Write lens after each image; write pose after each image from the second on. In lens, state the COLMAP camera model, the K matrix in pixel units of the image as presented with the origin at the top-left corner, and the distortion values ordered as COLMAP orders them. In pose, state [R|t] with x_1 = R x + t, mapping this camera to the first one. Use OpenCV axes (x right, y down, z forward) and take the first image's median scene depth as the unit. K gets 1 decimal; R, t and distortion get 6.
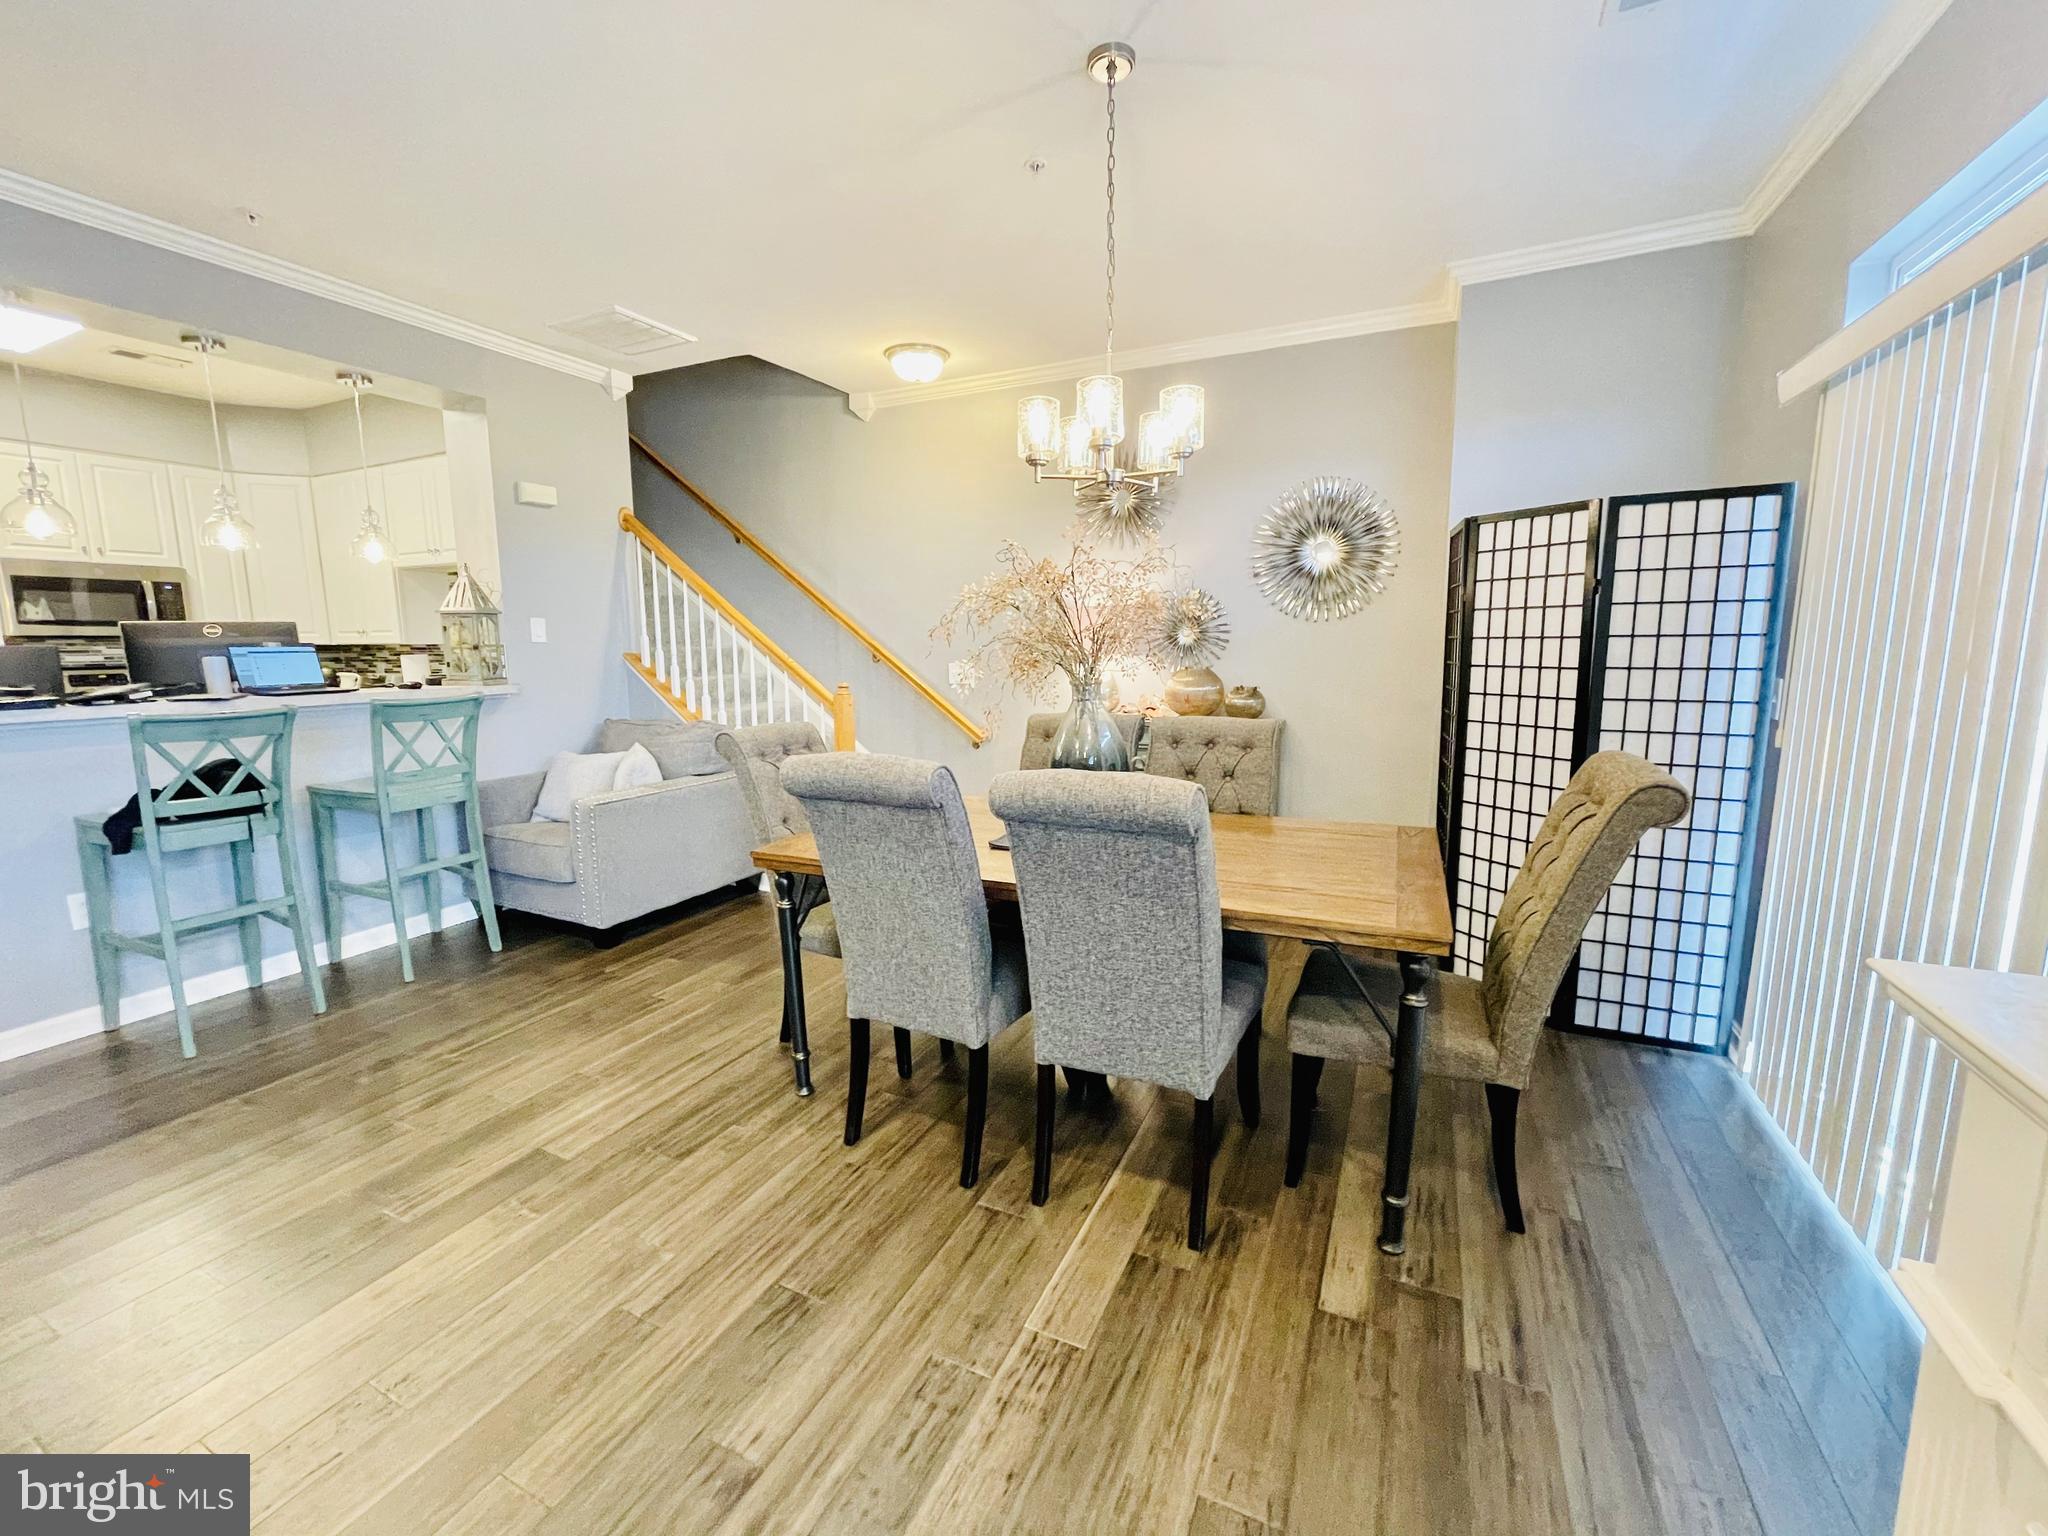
lens RADIAL K [[828.9, 0, 1019.6], [0, 828.9, 759.3], [0, 0, 1]] dist [-0.002179, -0.000294]
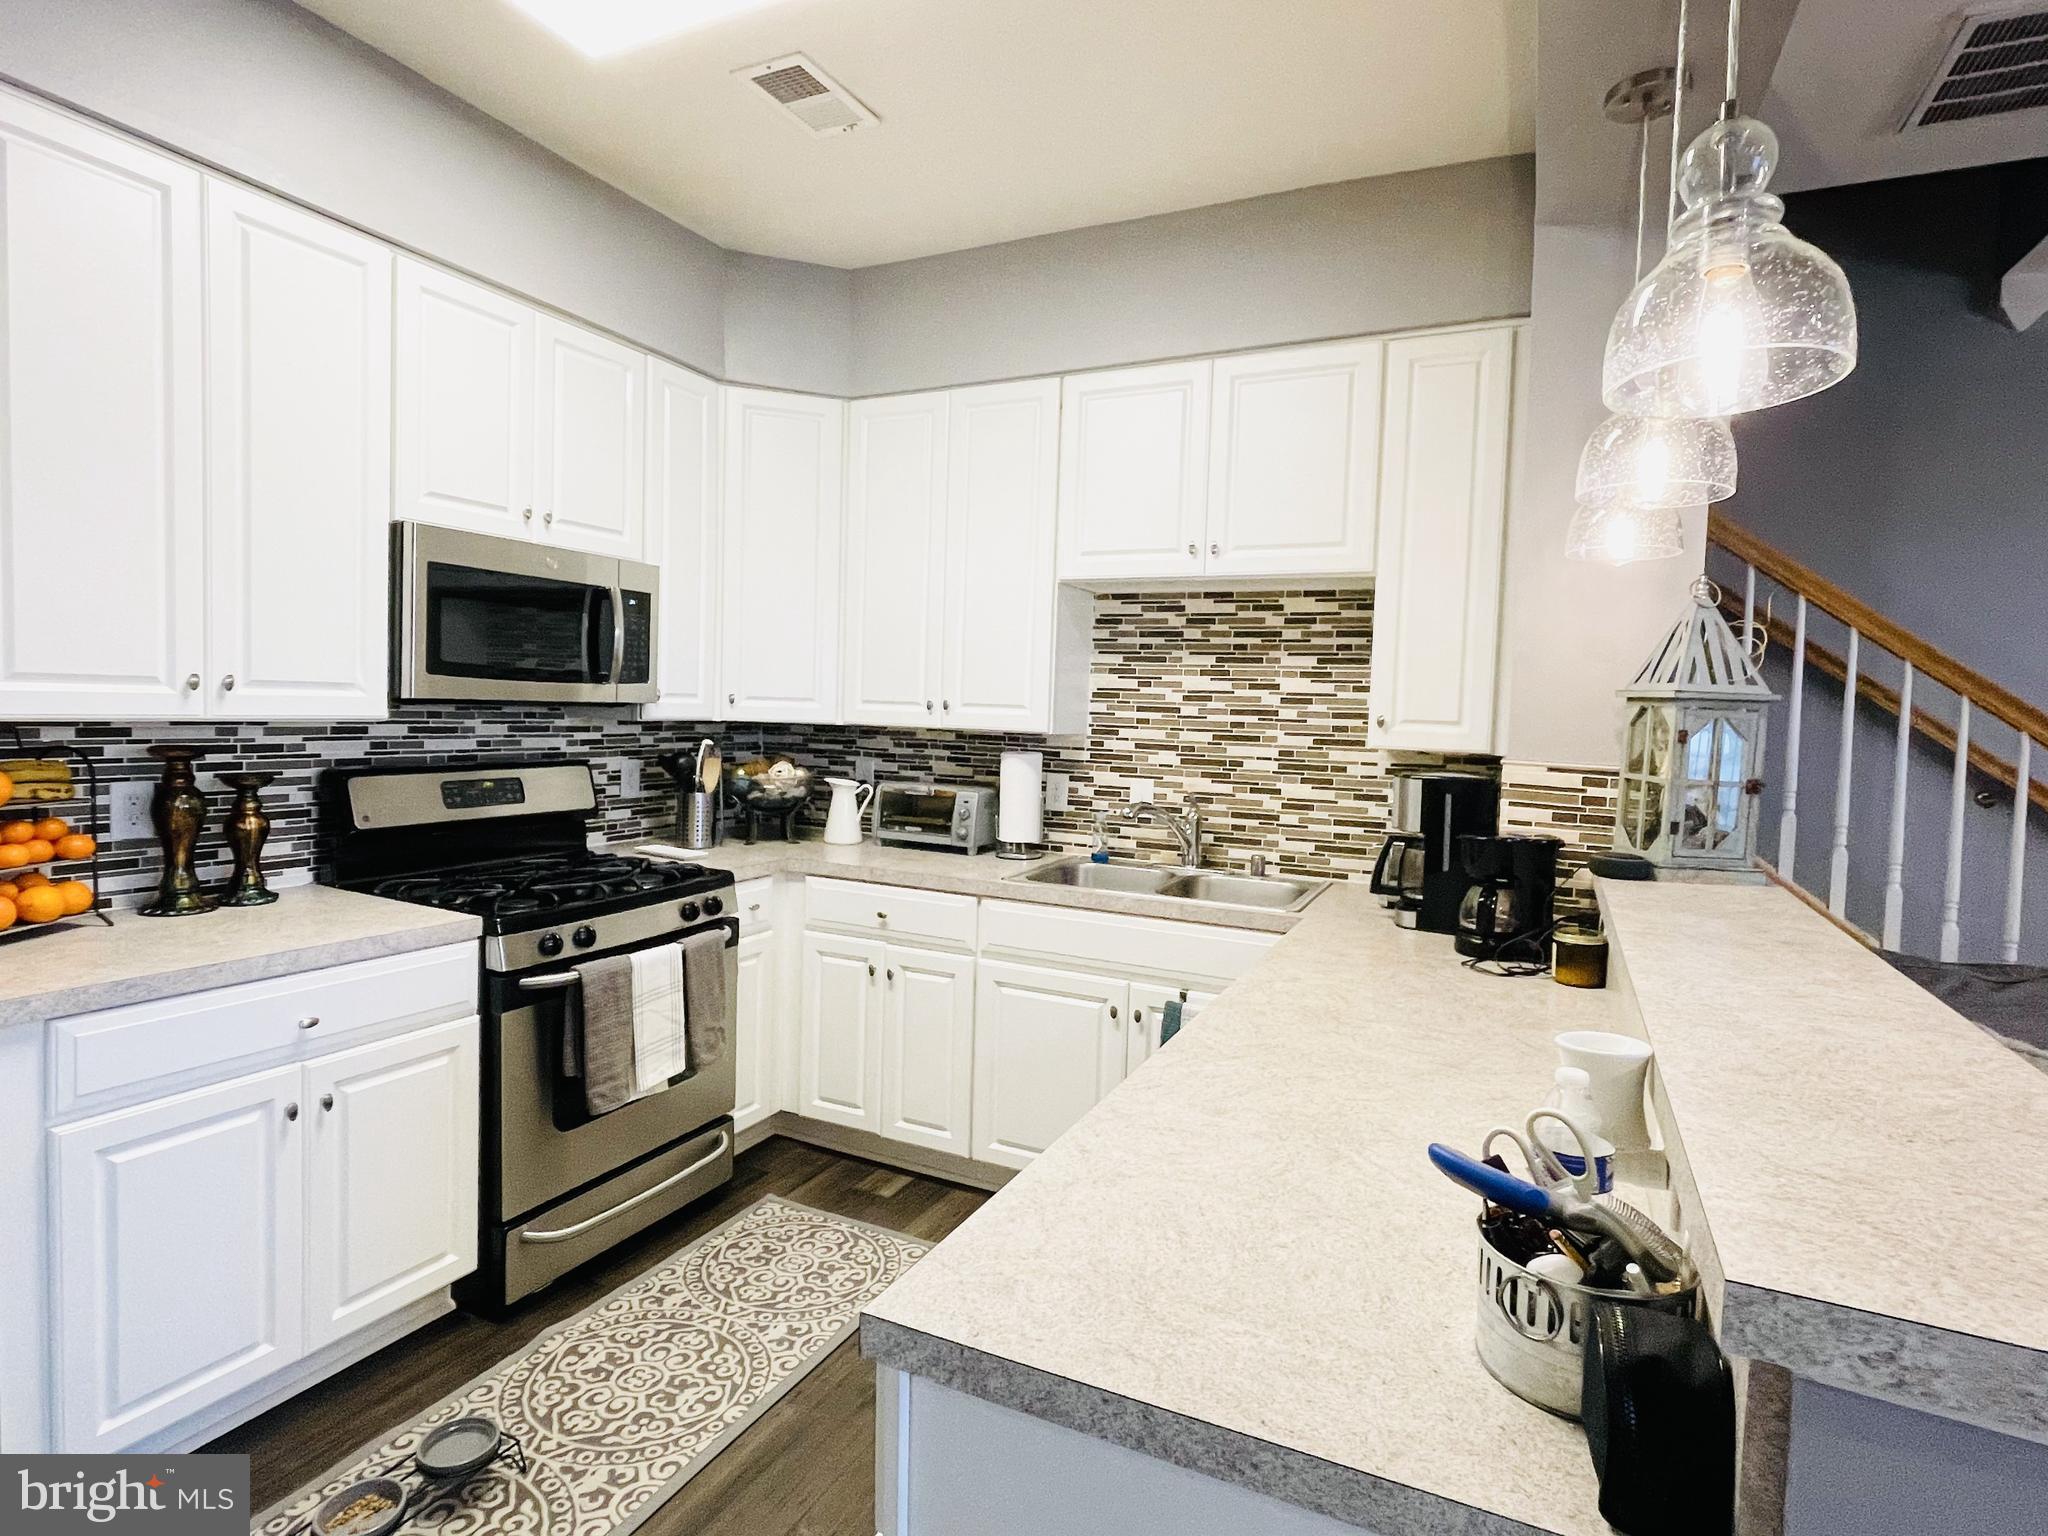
lens RADIAL K [[1058.1, 0, 1008.5], [0, 1058.1, 758.7], [0, 0, 1]] dist [-0.000600, -0.013984]
pose [[0.999158, 0.039127, -0.012378, -0.840534], [-0.040084, 0.995142, -0.089915, -0.075238], [0.008799, 0.090335, 0.995873, 0.420248]]
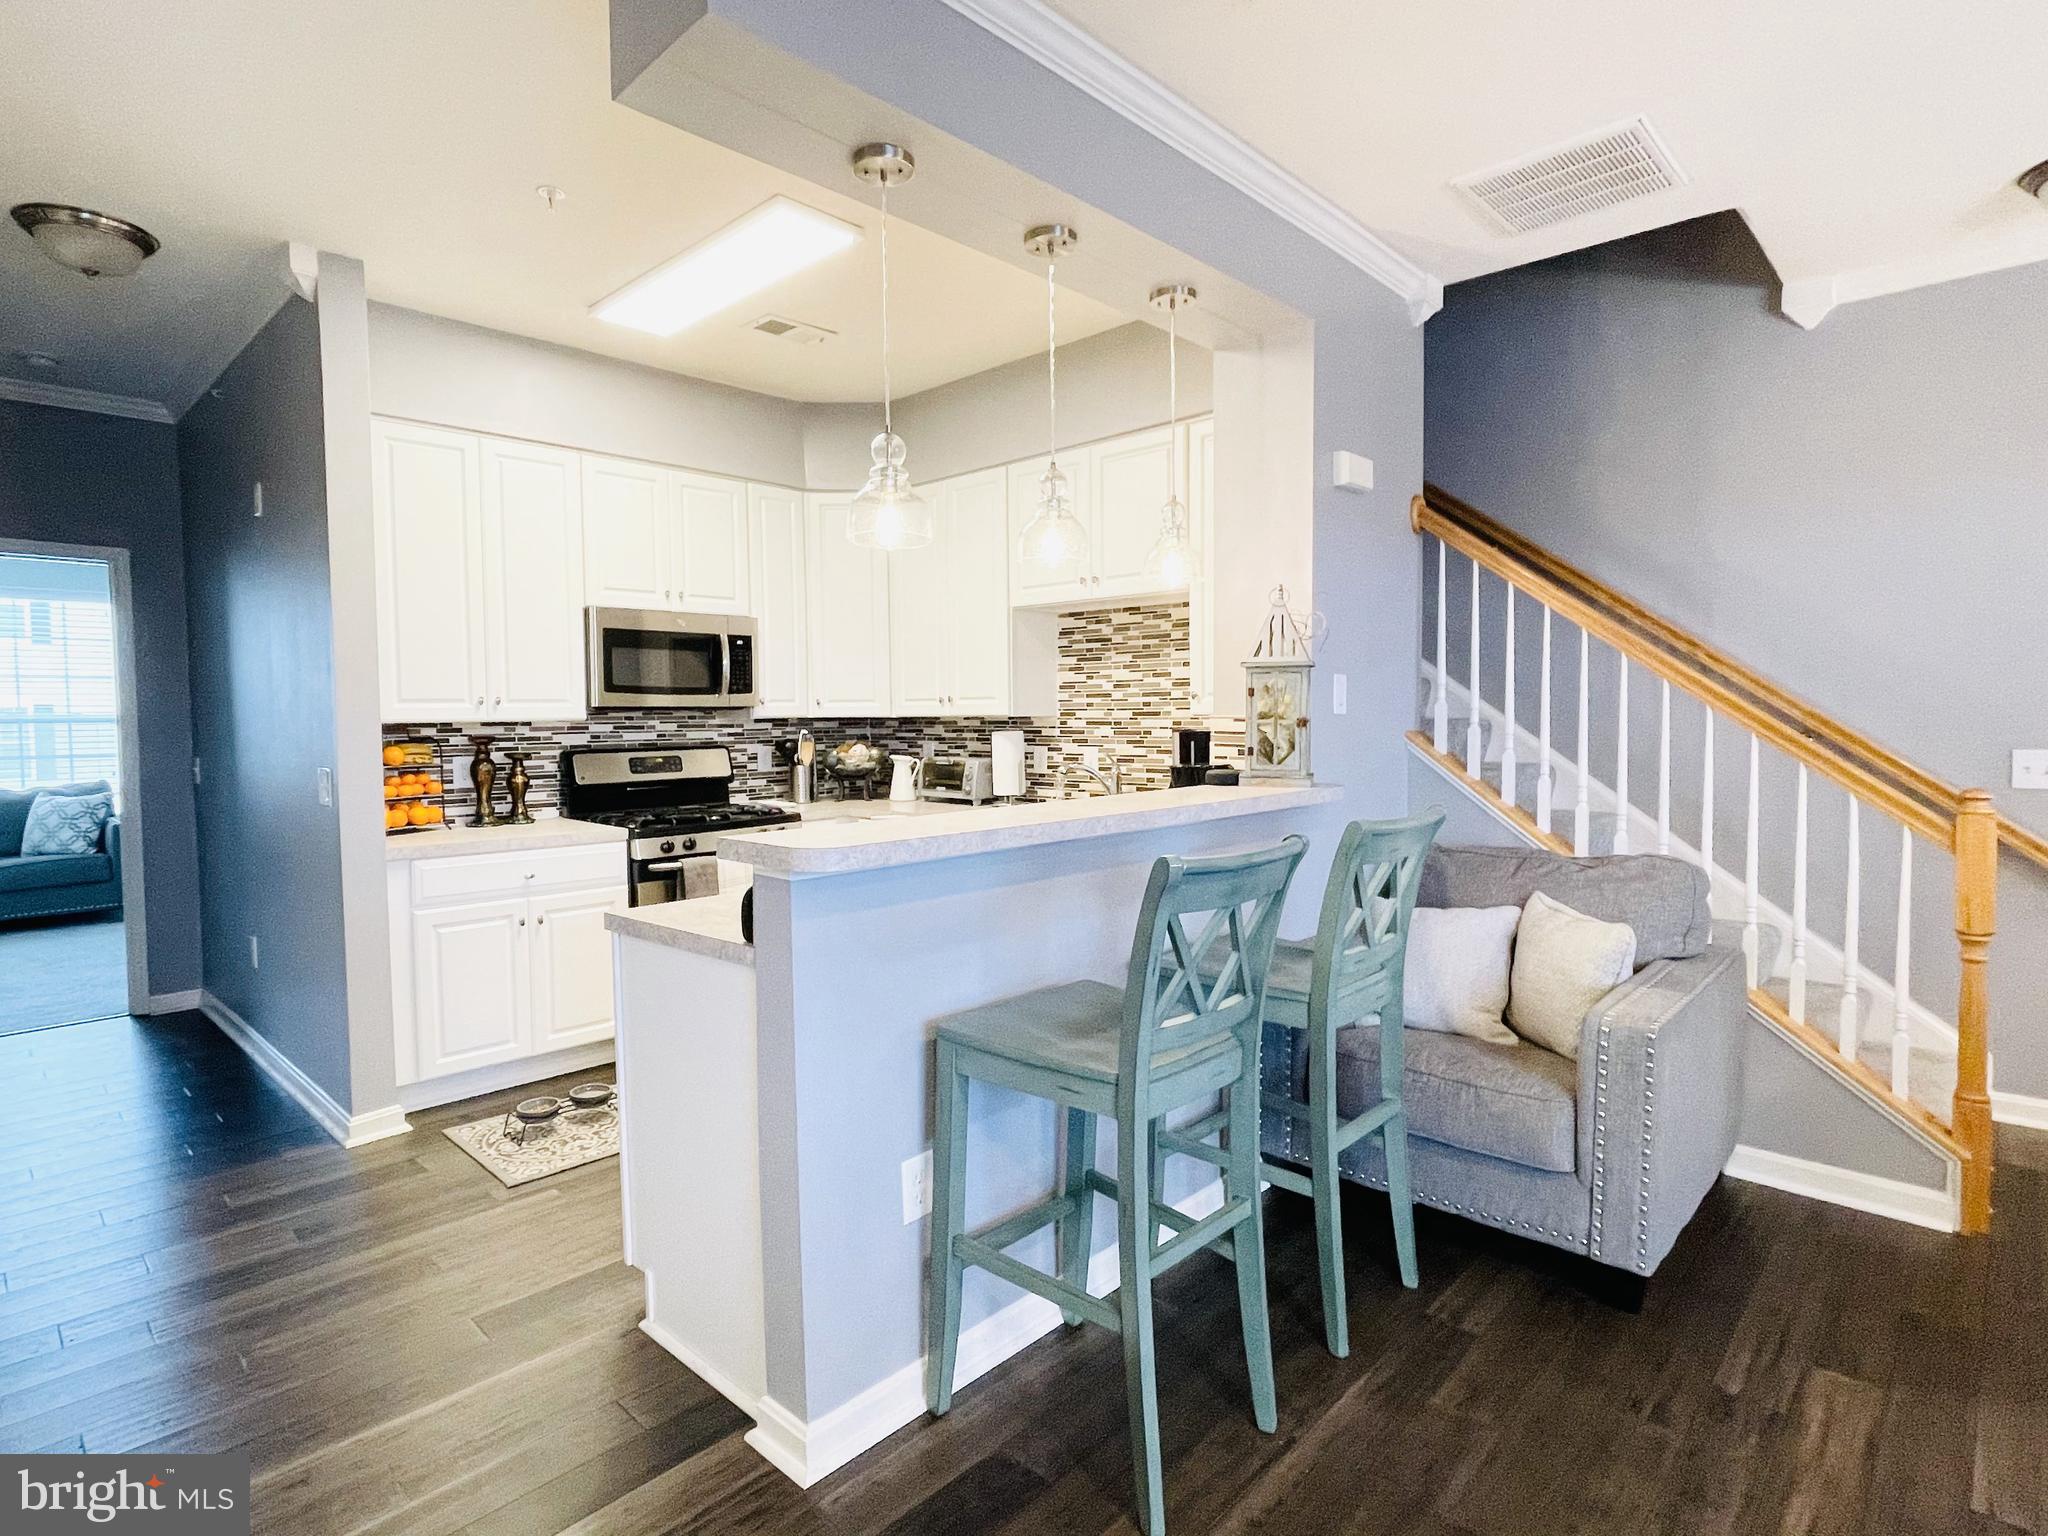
lens RADIAL K [[1058.1, 0, 1008.5], [0, 1058.1, 758.7], [0, 0, 1]] dist [-0.000600, -0.013984]
pose [[0.950016, 0.010558, -0.312021, -0.521148], [-0.040107, 0.995274, -0.088437, -0.028983], [0.309613, 0.096531, 0.945950, 0.186504]]
